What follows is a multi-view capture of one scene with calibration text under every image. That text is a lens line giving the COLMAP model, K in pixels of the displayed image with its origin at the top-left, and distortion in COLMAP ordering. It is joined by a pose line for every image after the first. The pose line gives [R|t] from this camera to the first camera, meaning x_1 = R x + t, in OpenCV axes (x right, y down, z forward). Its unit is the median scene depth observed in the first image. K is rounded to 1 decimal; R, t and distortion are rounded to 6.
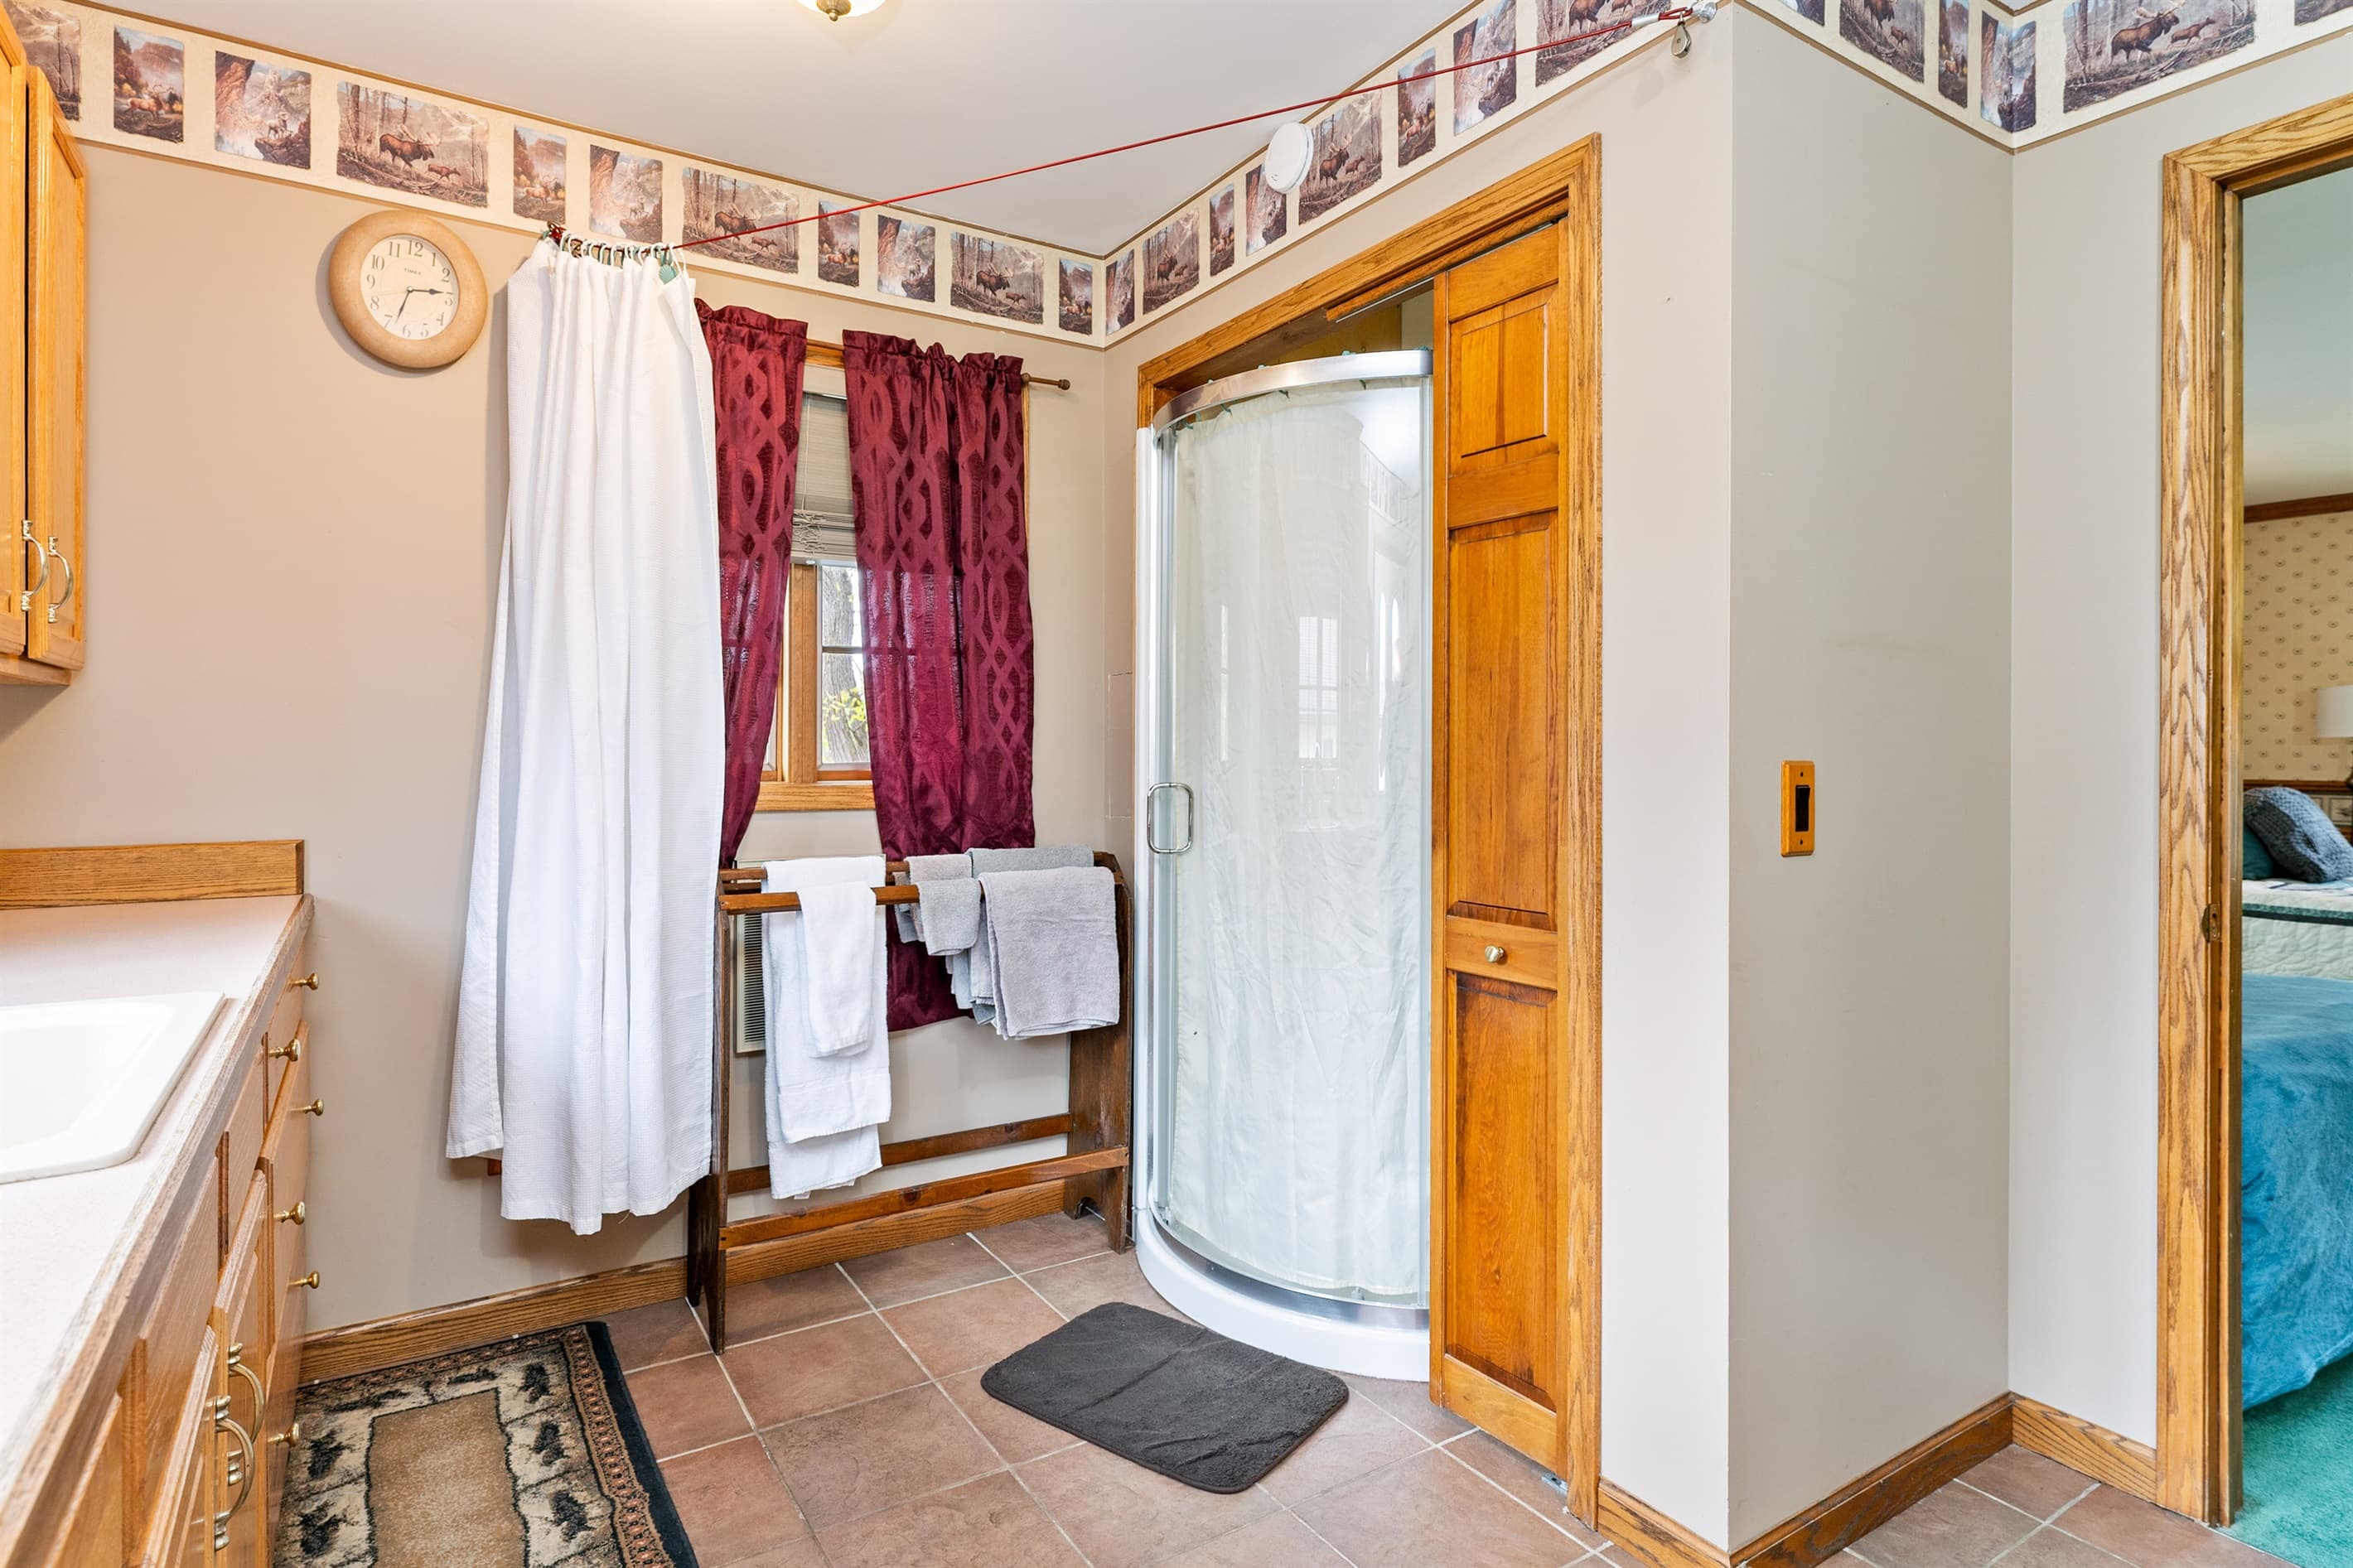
lens RADIAL K [[1202.6, 0, 1140.7], [0, 1202.6, 743.7], [0, 0, 1]] dist [0.002202, -0.000584]
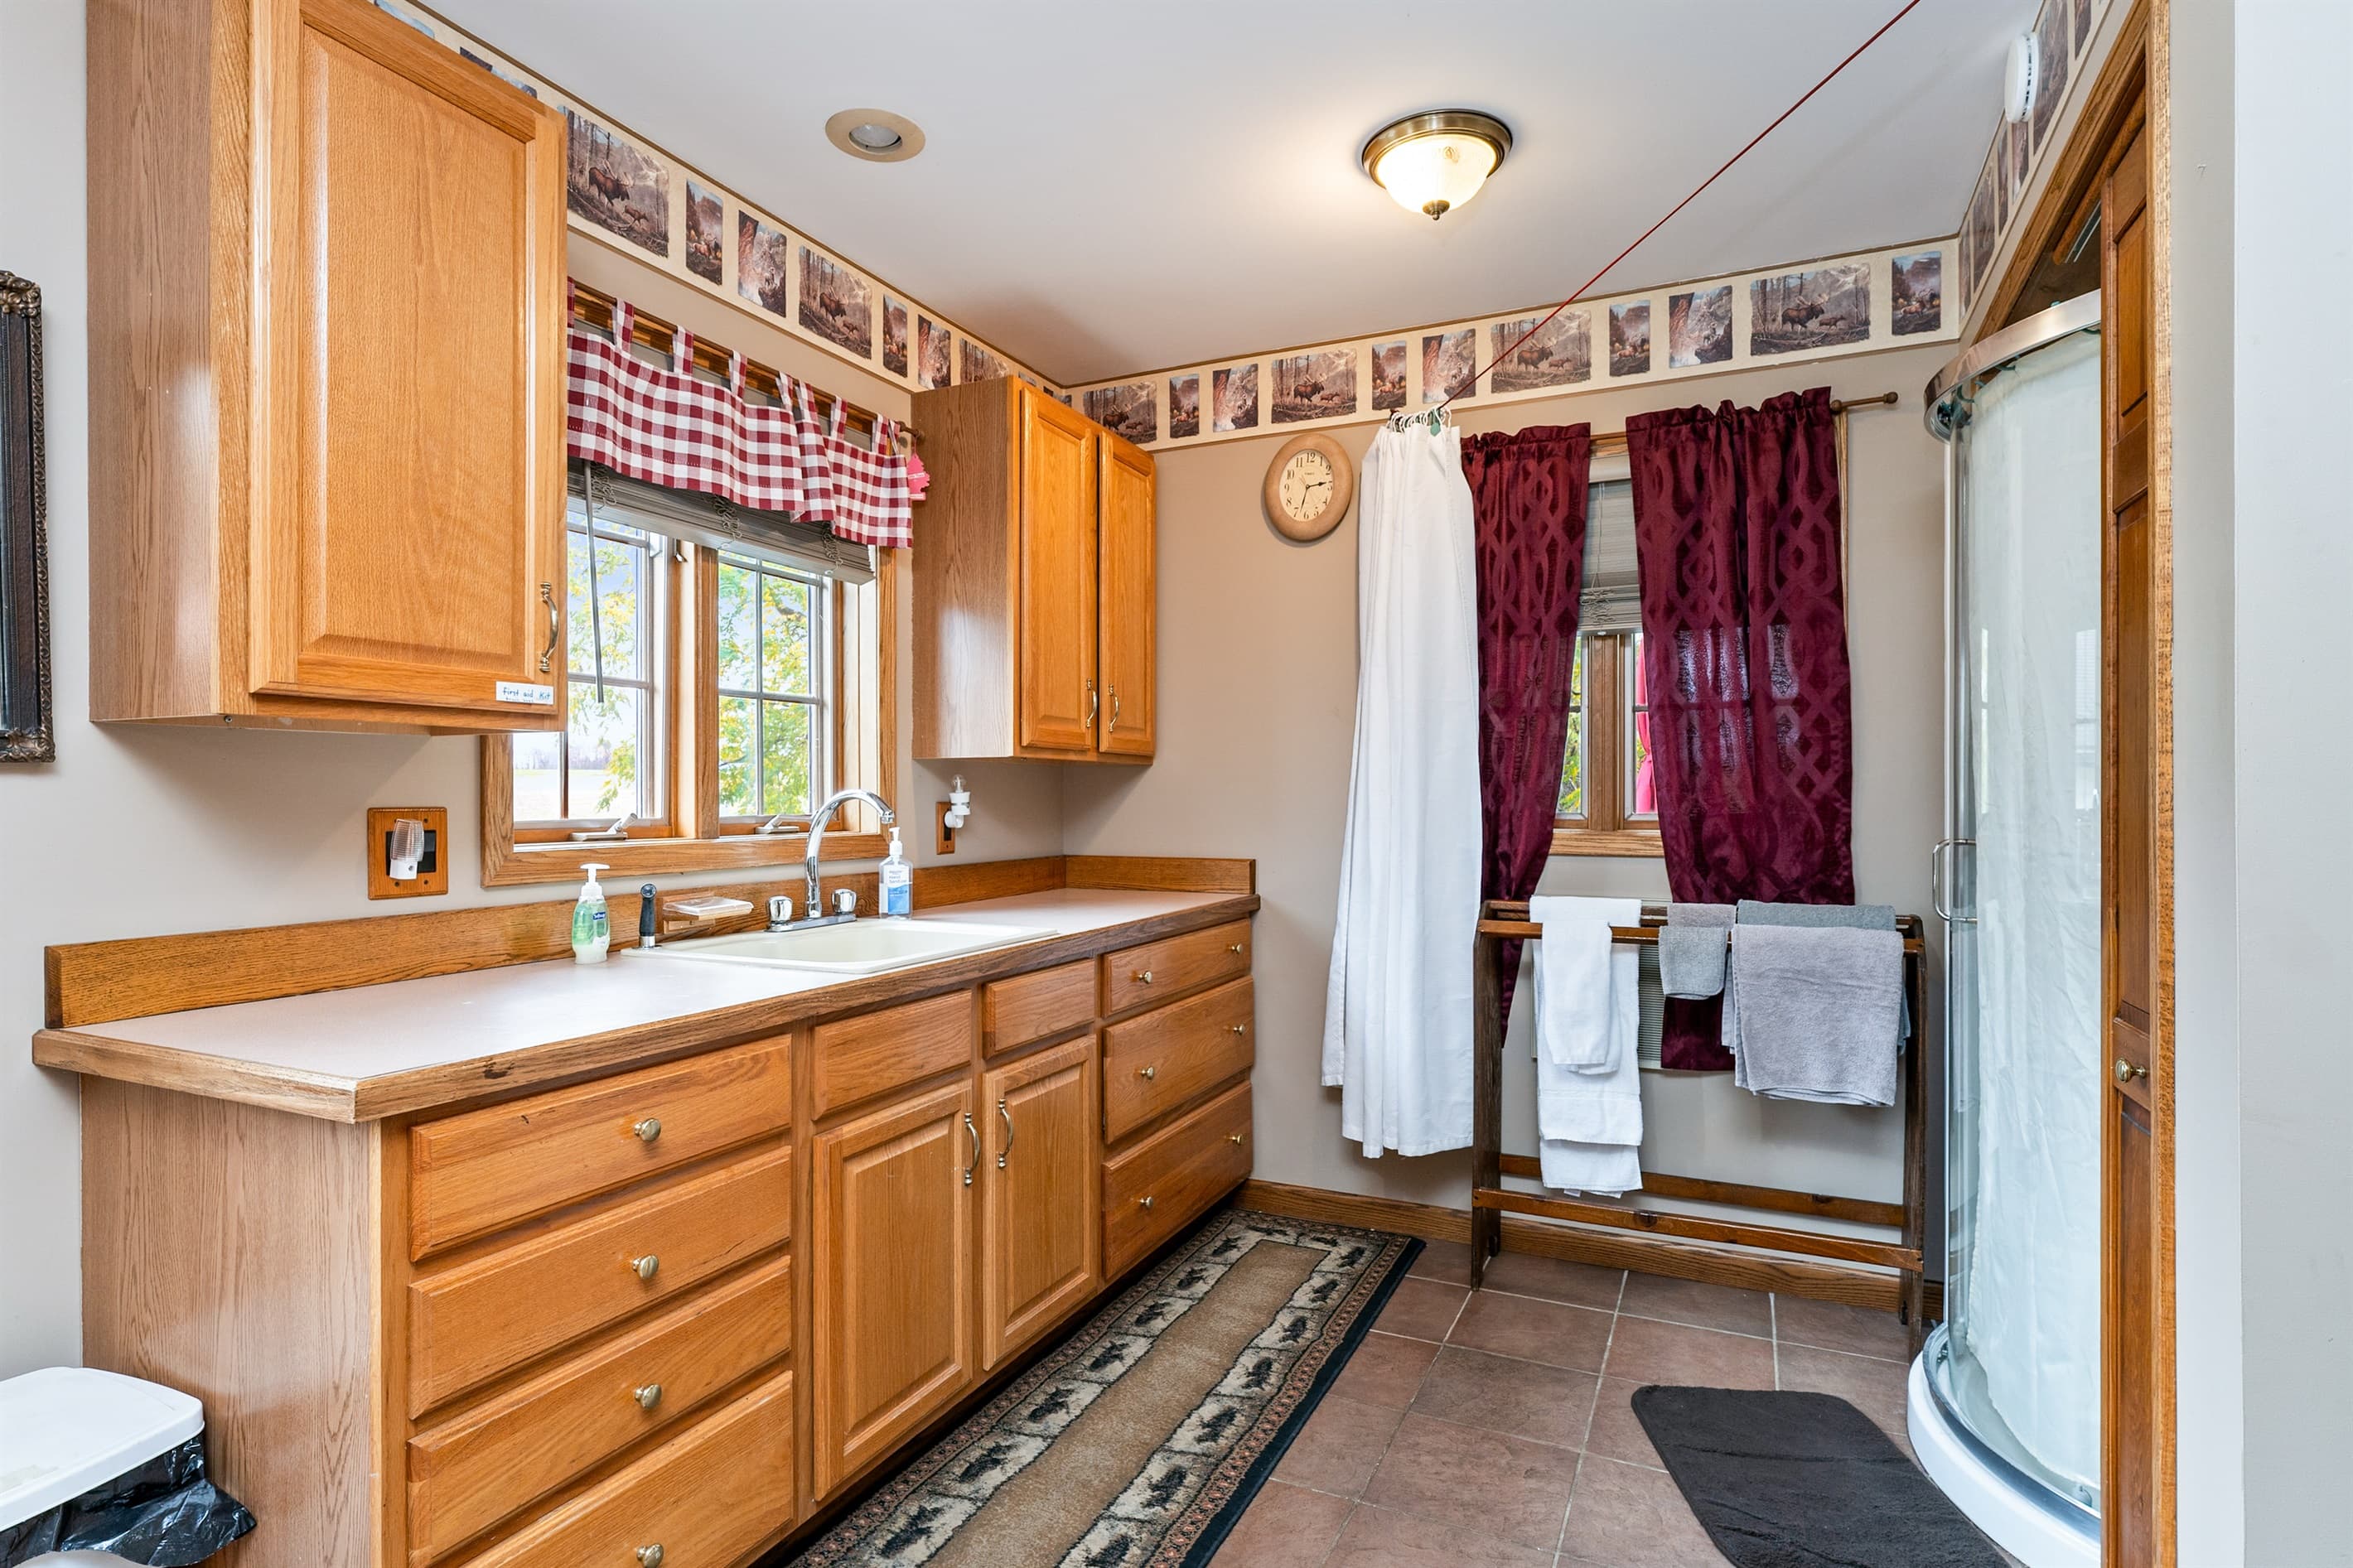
lens RADIAL K [[1195.1, 0, 1176.5], [0, 1195.1, 784.0], [0, 0, 1]] dist [0.000185, -0.000633]
pose [[0.543055, -0.011501, -0.839618, 0.480098], [0.005452, 0.999933, -0.010171, -0.001685], [0.839679, 0.000946, 0.543082, 0.071551]]
